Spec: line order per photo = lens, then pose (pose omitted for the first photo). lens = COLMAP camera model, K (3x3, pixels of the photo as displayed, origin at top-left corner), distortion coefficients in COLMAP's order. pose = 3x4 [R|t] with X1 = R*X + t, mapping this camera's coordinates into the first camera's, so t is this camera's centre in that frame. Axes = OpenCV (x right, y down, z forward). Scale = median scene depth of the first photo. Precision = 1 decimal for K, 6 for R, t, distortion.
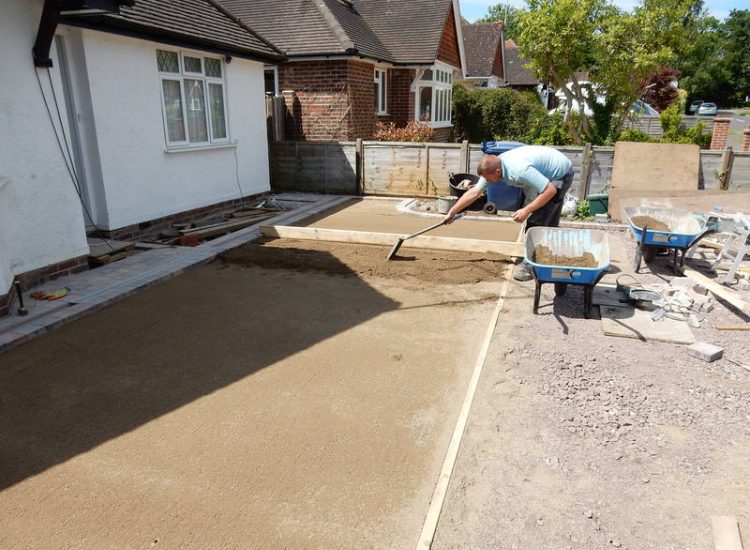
lens RADIAL K [[518.4, 0, 375.0], [0, 518.4, 275.0], [0, 0, 1]] dist [-0.026434, 0.003845]
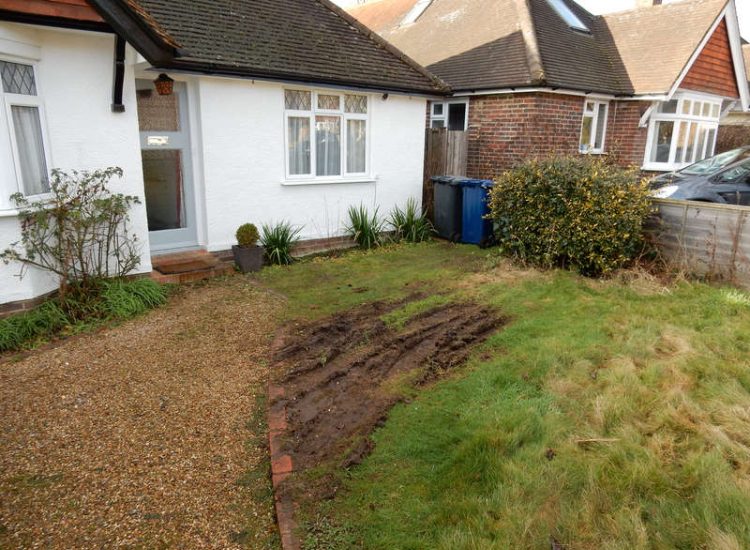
lens RADIAL K [[518.4, 0, 375.0], [0, 518.4, 275.0], [0, 0, 1]] dist [-0.026434, 0.003845]
pose [[0.848867, 0.151309, -0.506488, 0.277856], [-0.177032, 0.984202, -0.002680, -0.071708], [0.498080, 0.091940, 0.862243, 0.163704]]
